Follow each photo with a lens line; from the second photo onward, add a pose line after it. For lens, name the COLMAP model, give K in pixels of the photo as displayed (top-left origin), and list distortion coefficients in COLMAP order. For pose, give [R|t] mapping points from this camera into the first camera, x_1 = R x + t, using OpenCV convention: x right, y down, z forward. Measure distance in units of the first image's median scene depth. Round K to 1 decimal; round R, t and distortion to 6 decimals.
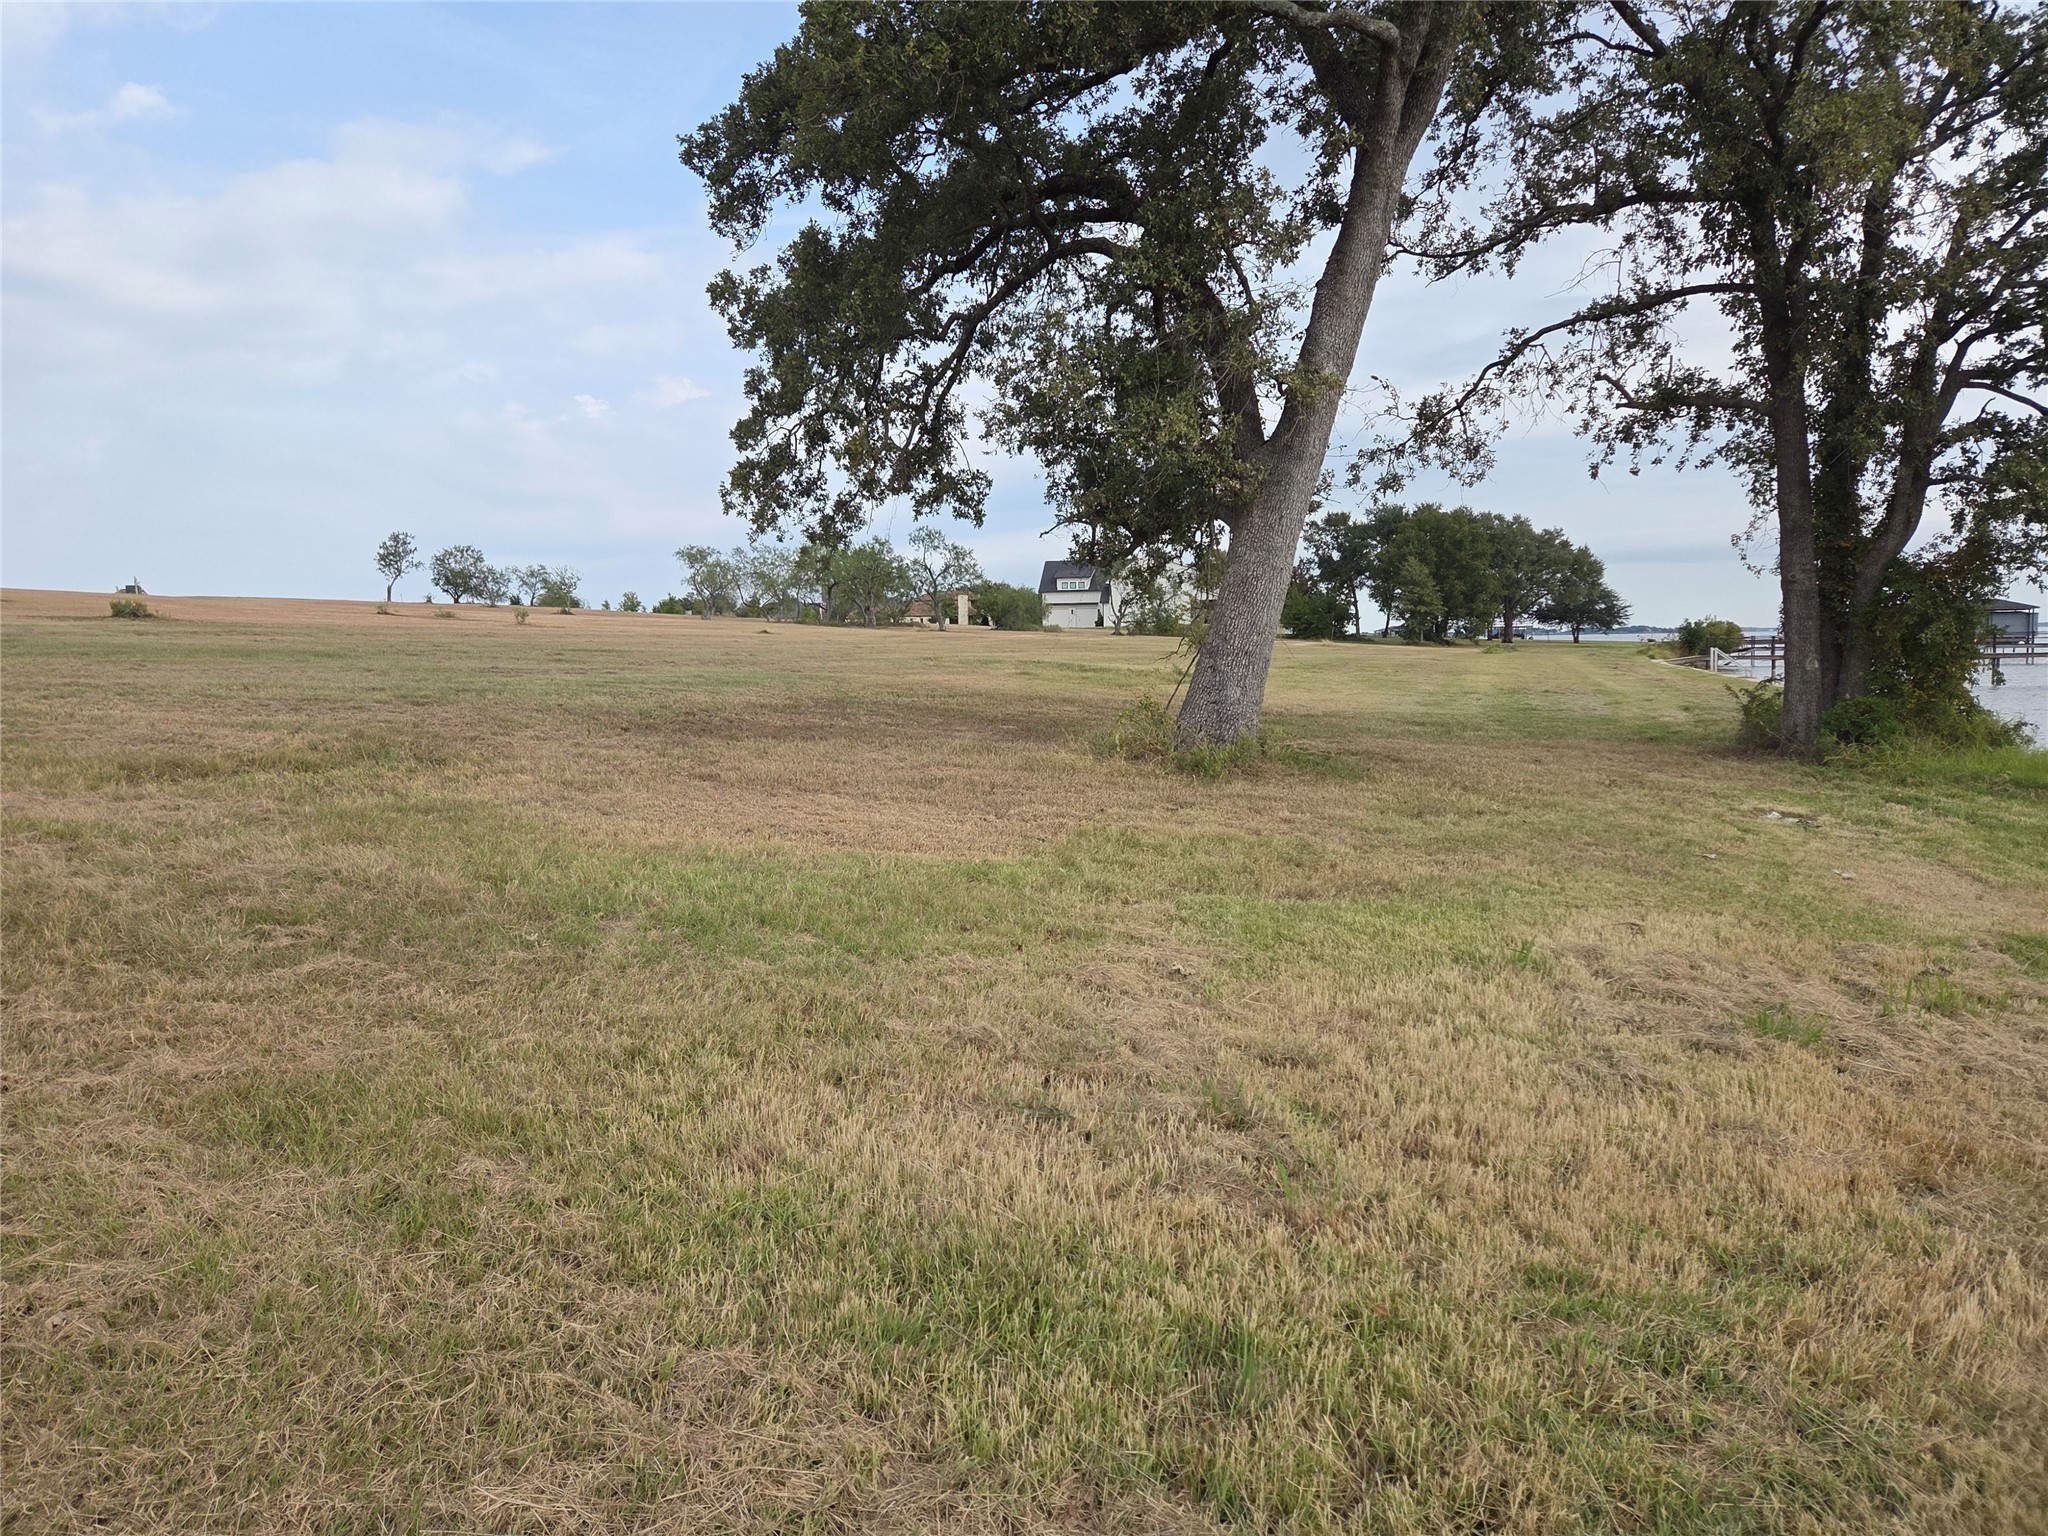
lens RADIAL K [[1370.4, 0, 1011.2], [0, 1370.4, 741.8], [0, 0, 1]] dist [0.080023, -0.064520]
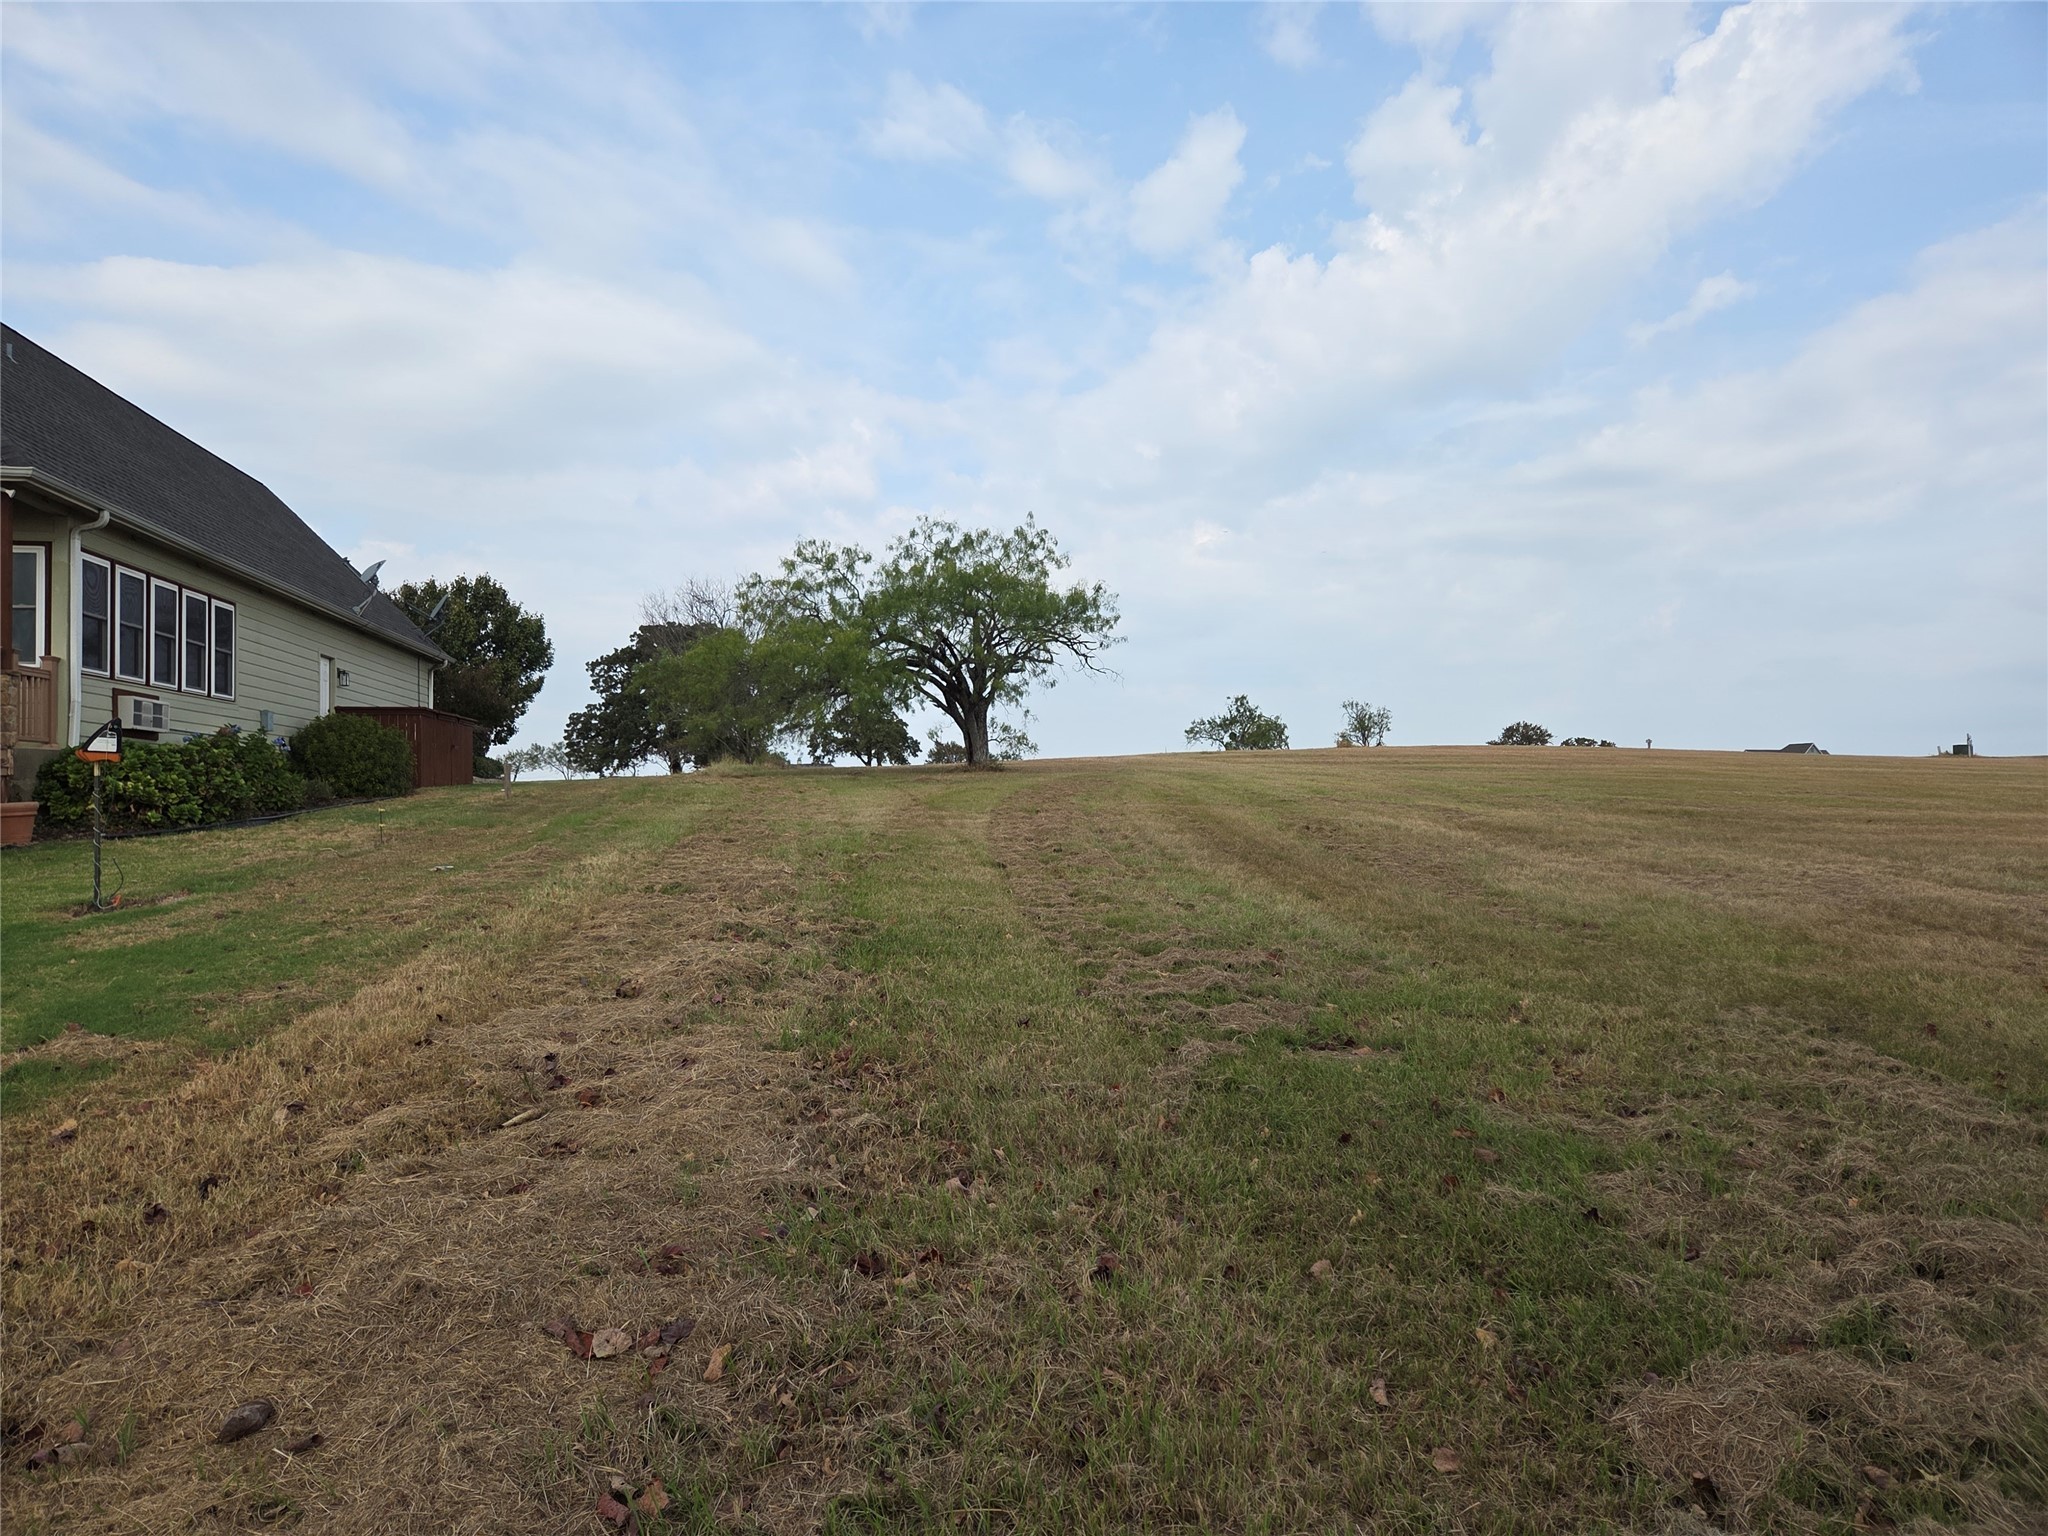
lens RADIAL K [[1370.4, 0, 1012.8], [0, 1370.4, 775.9], [0, 0, 1]] dist [0.080023, -0.064520]
pose [[0.532560, -0.006638, -0.846366, -1.805552], [-0.061888, 0.996987, -0.046761, -0.176792], [0.844127, 0.077283, 0.530544, 0.915949]]
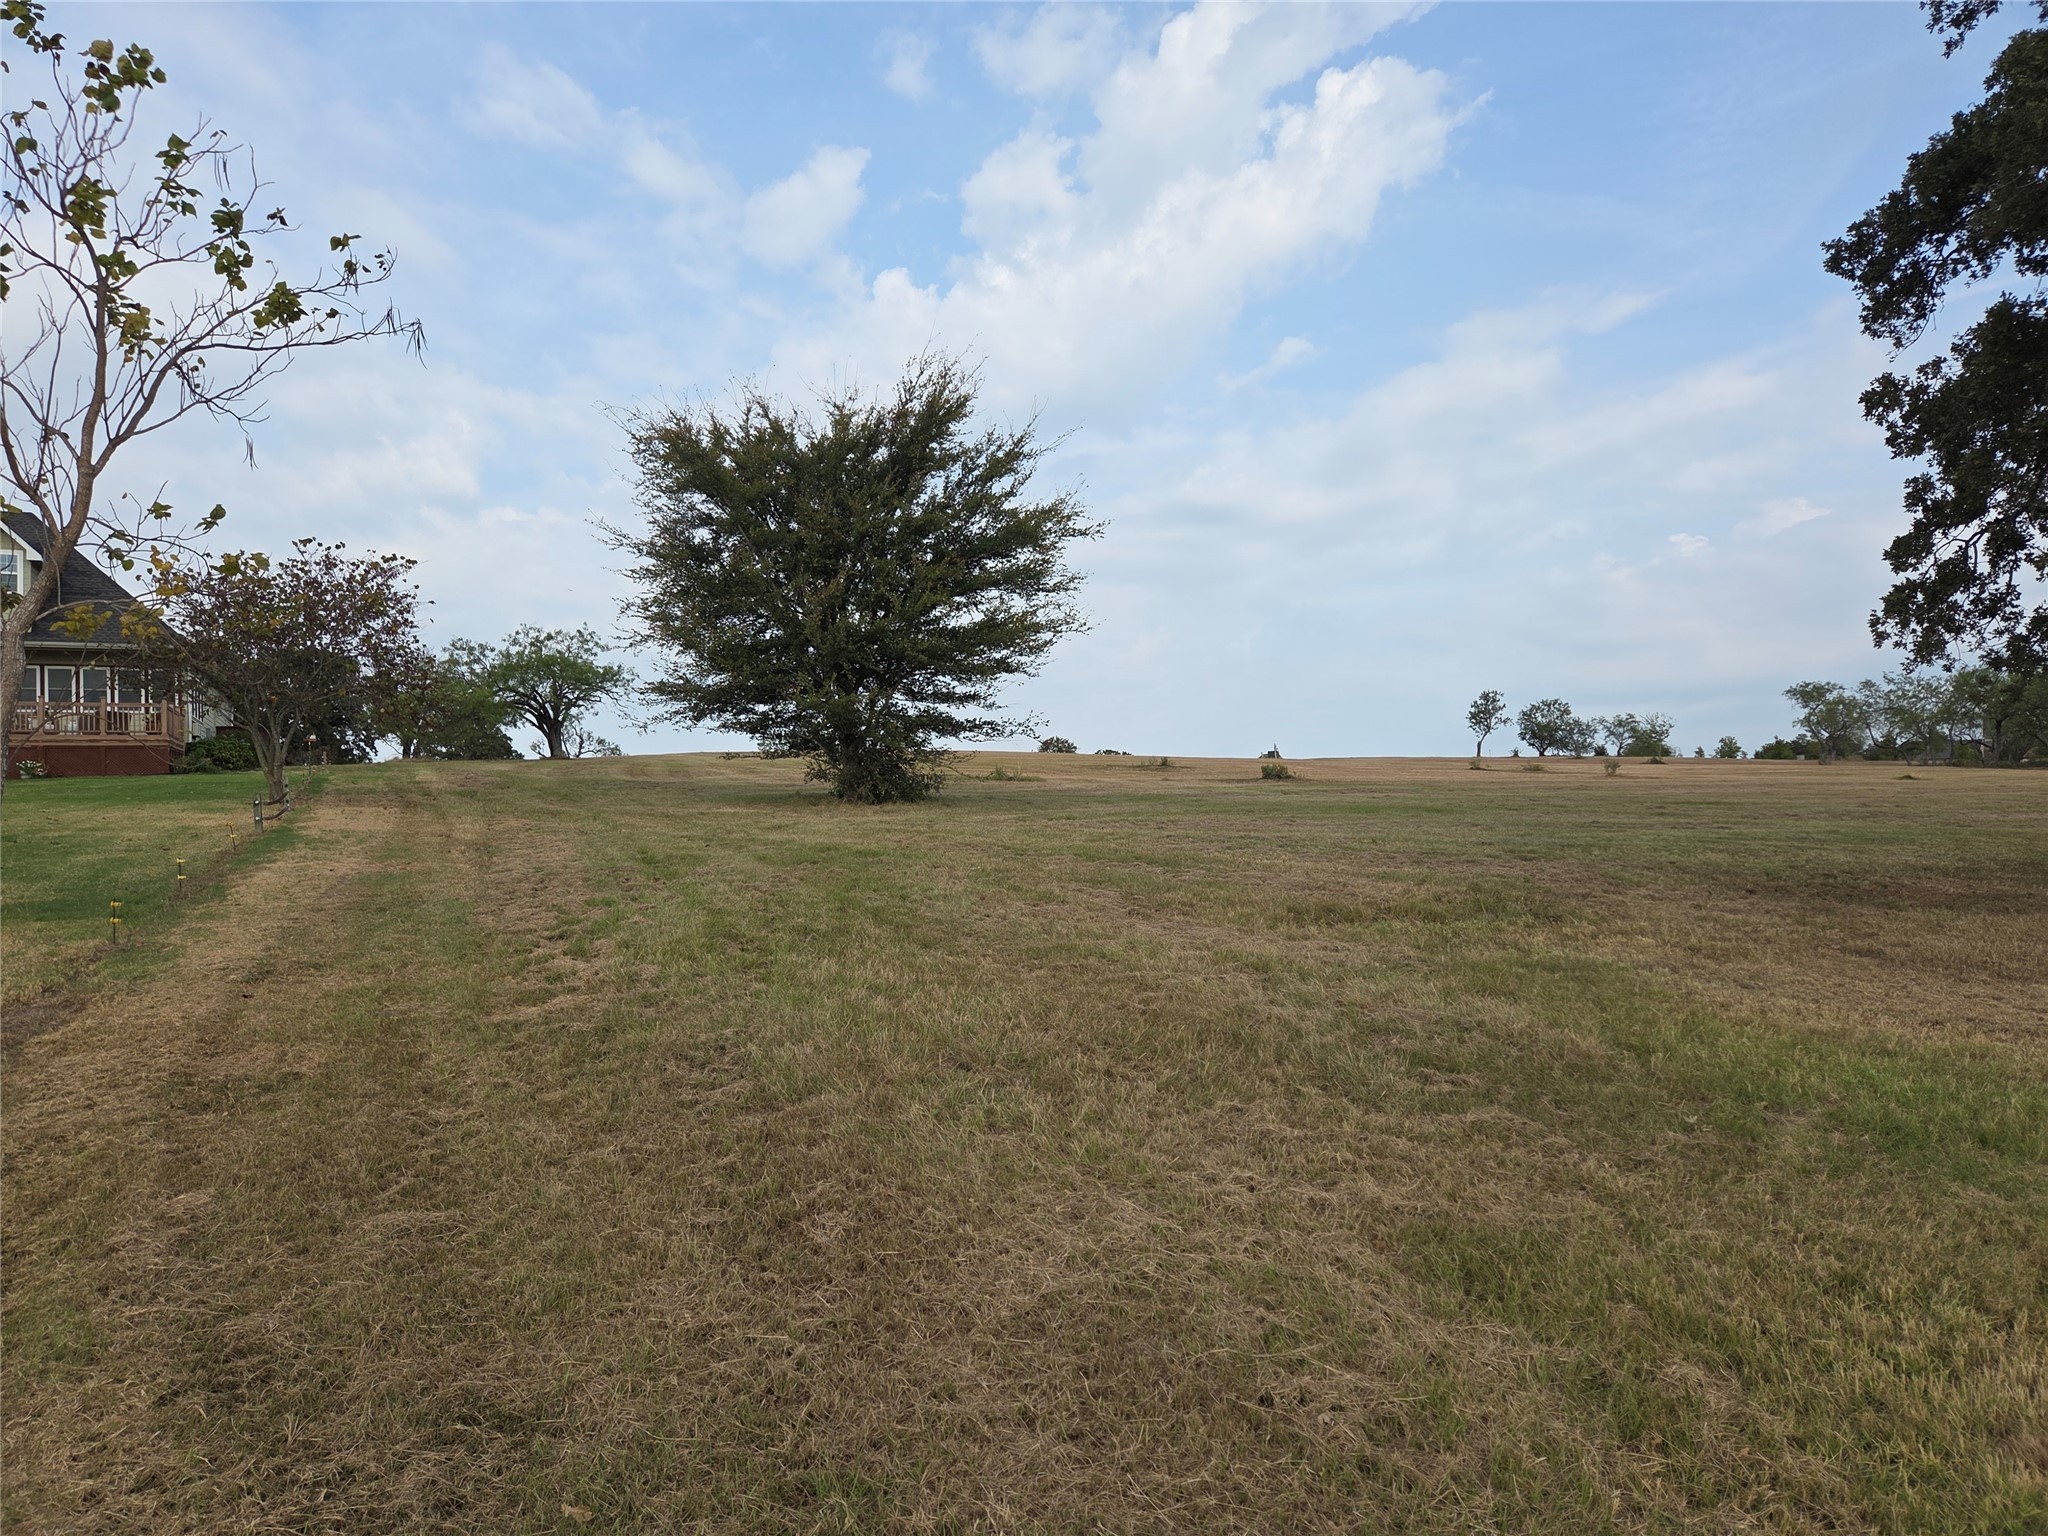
lens RADIAL K [[1370.4, 0, 1018.6], [0, 1370.4, 771.9], [0, 0, 1]] dist [0.080023, -0.064520]
pose [[0.738824, -0.024359, -0.673458, -0.018505], [-0.034708, 0.996645, -0.074125, -0.003045], [0.673004, 0.078140, 0.735500, -0.006626]]
